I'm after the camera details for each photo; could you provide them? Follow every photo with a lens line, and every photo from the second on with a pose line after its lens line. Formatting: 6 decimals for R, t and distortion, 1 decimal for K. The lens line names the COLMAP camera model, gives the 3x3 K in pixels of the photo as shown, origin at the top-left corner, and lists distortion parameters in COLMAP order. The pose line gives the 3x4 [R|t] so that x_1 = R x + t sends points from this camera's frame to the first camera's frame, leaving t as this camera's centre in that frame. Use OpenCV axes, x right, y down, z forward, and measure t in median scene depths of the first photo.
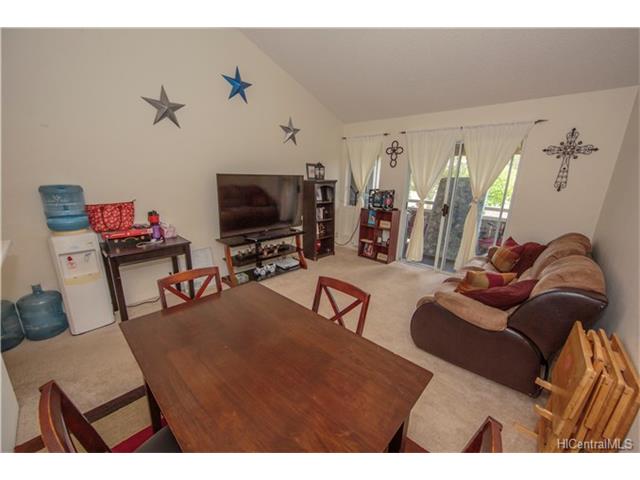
lens RADIAL K [[252.6, 0, 318.9], [0, 252.6, 239.7], [0, 0, 1]] dist [-0.003821, 0.000202]
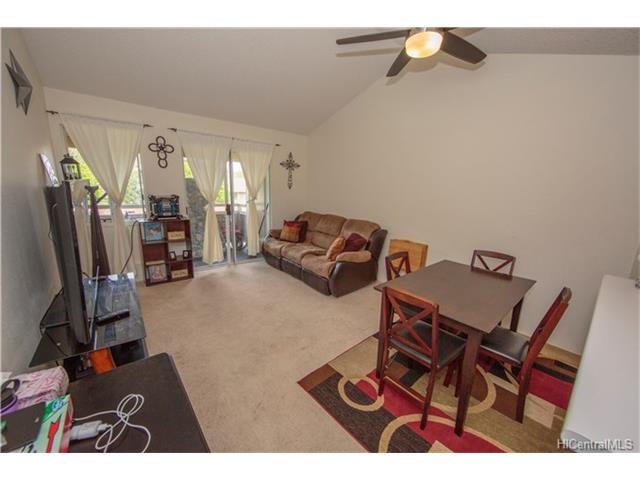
lens RADIAL K [[252.6, 0, 319.1], [0, 252.6, 239.8], [0, 0, 1]] dist [-0.003821, 0.000202]
pose [[0.103402, -0.236346, 0.966151, -0.528001], [0.220631, 0.952610, 0.209420, -0.121754], [-0.969861, 0.191509, 0.150647, 0.423710]]
